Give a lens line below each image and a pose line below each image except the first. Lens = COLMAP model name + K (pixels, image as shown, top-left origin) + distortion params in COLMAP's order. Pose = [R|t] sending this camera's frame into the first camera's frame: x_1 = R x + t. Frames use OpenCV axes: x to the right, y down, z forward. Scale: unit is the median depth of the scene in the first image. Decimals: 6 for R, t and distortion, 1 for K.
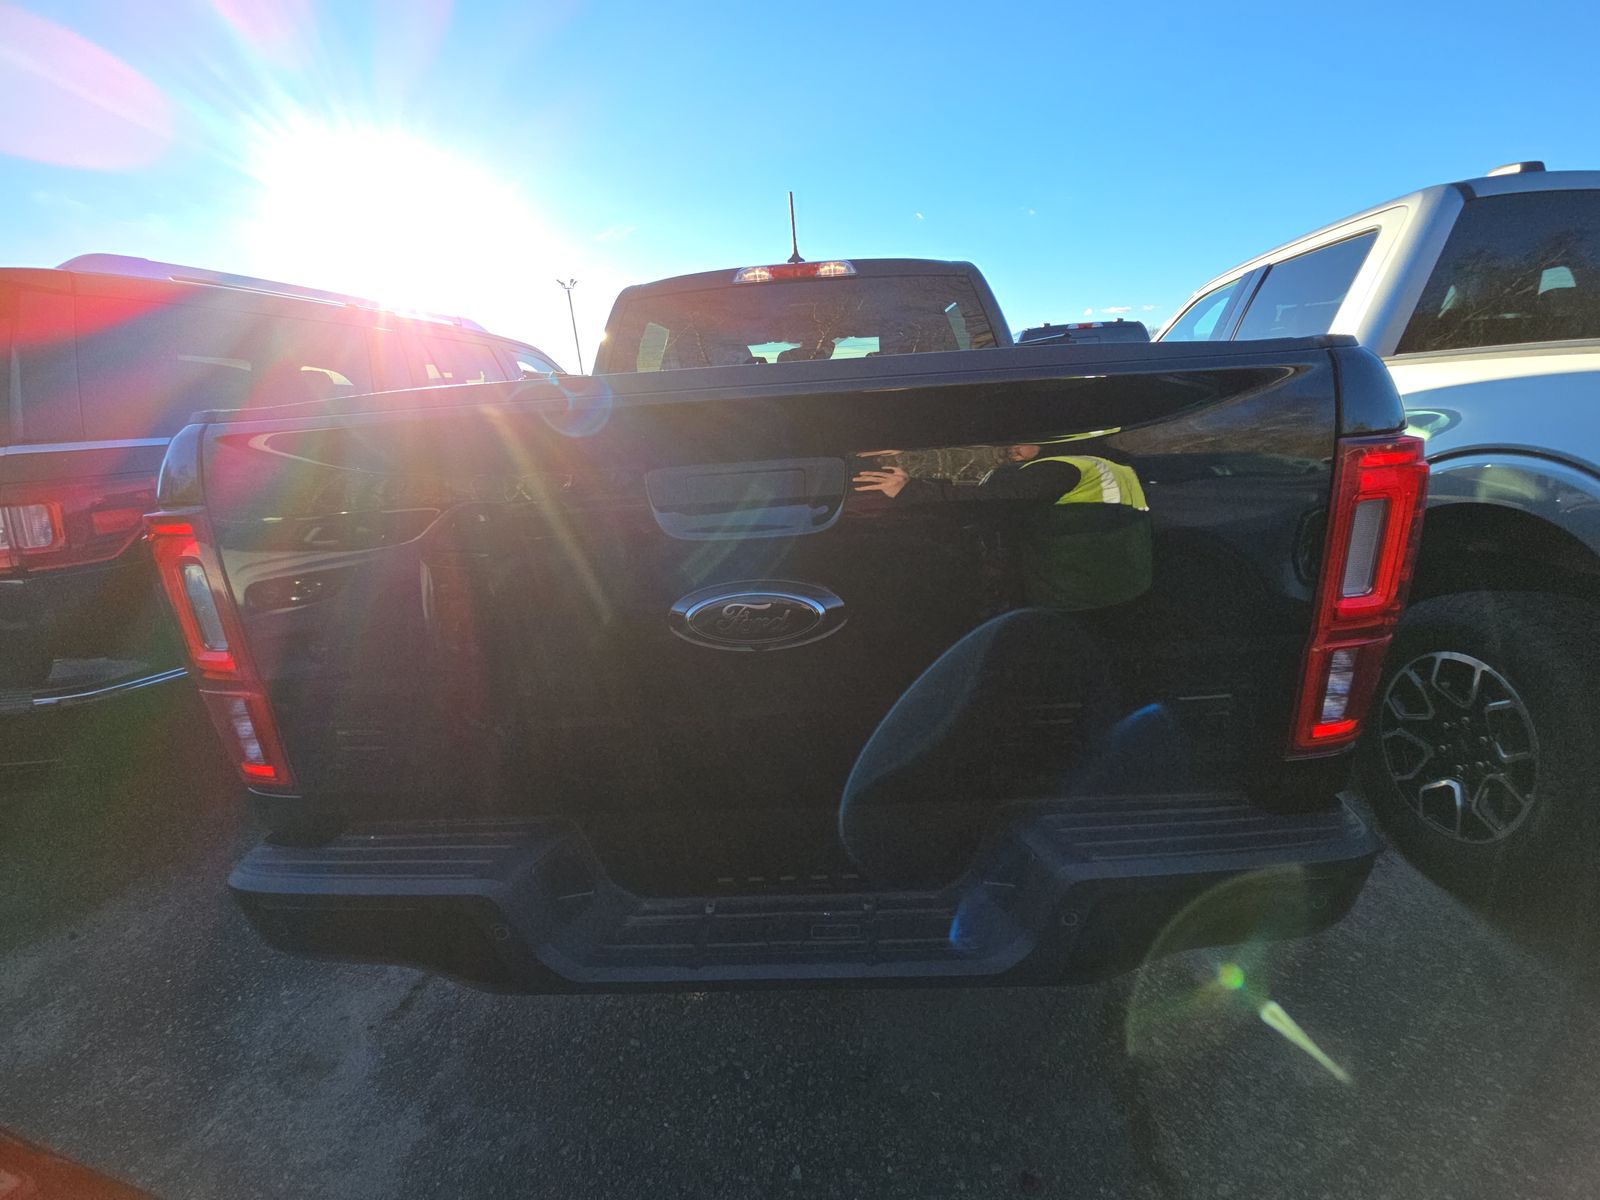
lens RADIAL K [[647.0, 0, 800.9], [0, 647.0, 596.4], [0, 0, 1]] dist [-0.001399, -0.000078]
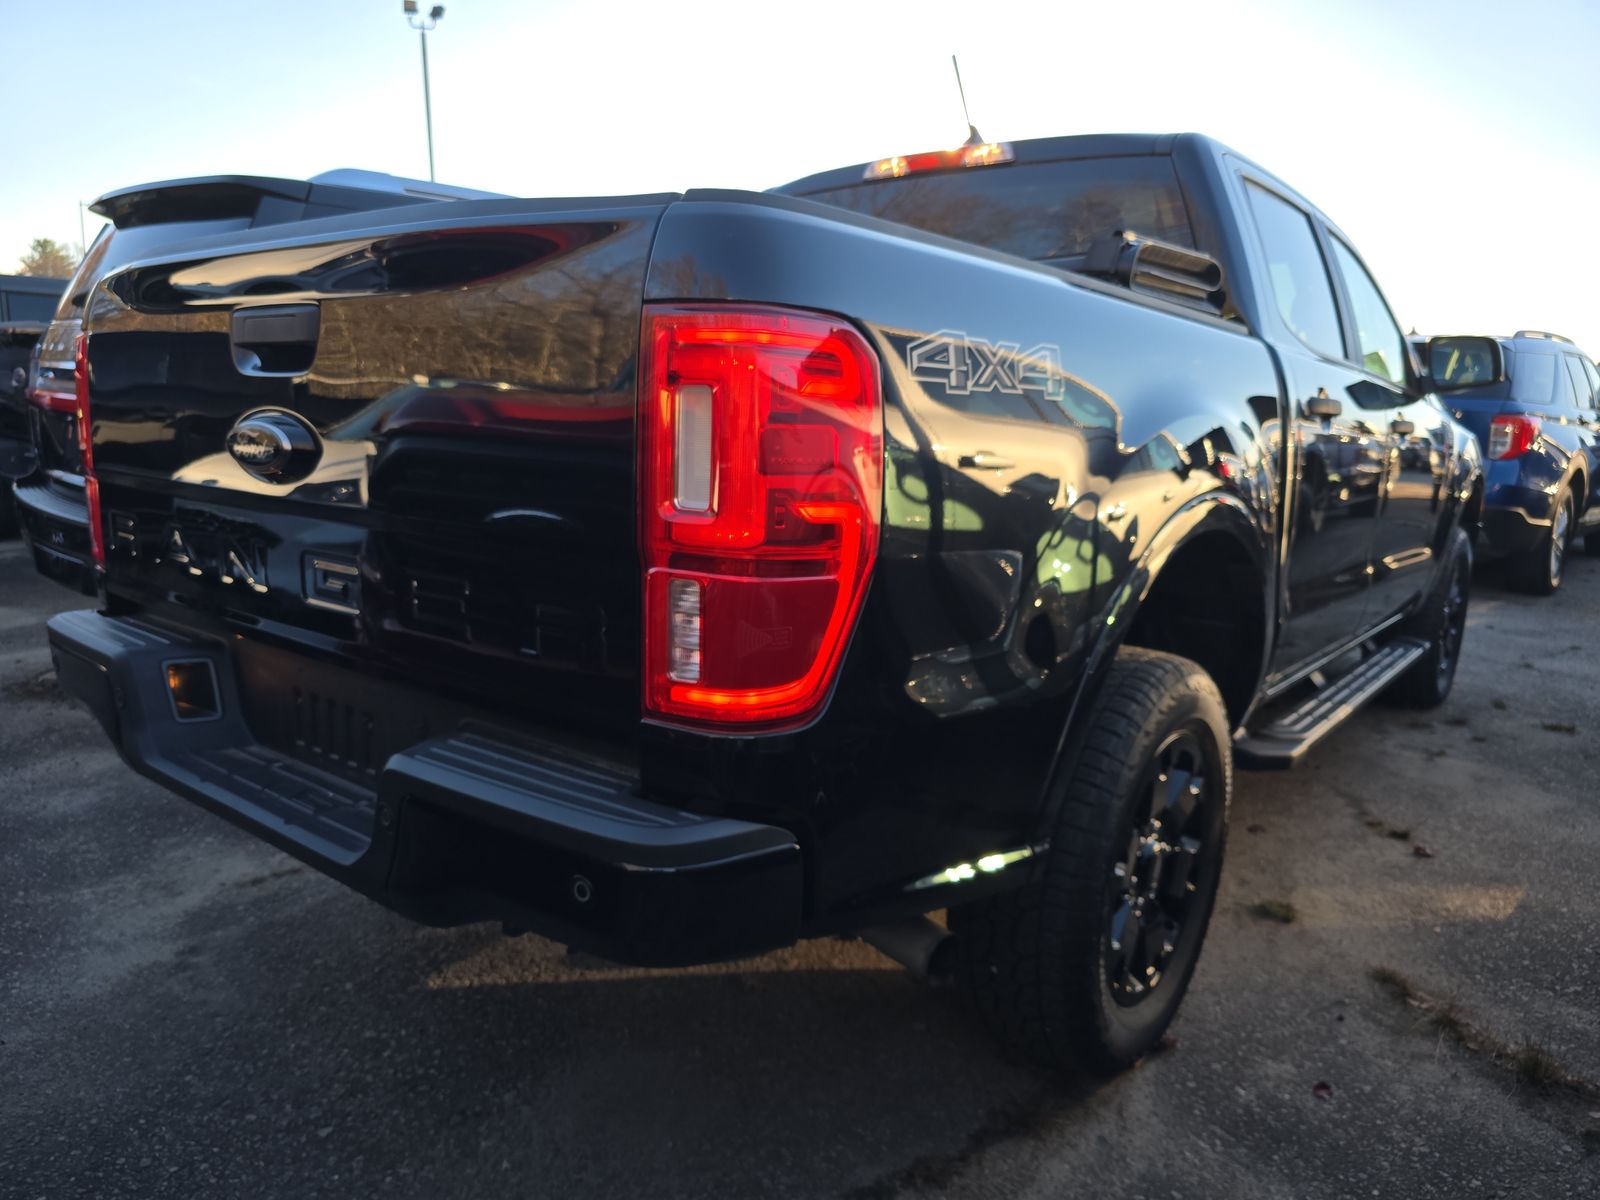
lens RADIAL K [[1078.5, 0, 800.3], [0, 1078.5, 602.0], [0, 0, 1]] dist [0.010465, -0.002940]
pose [[0.804758, 0.192729, -0.561444, 1.063541], [-0.251796, 0.967350, -0.028851, 0.070647], [0.537553, 0.164588, 0.827012, 0.015274]]
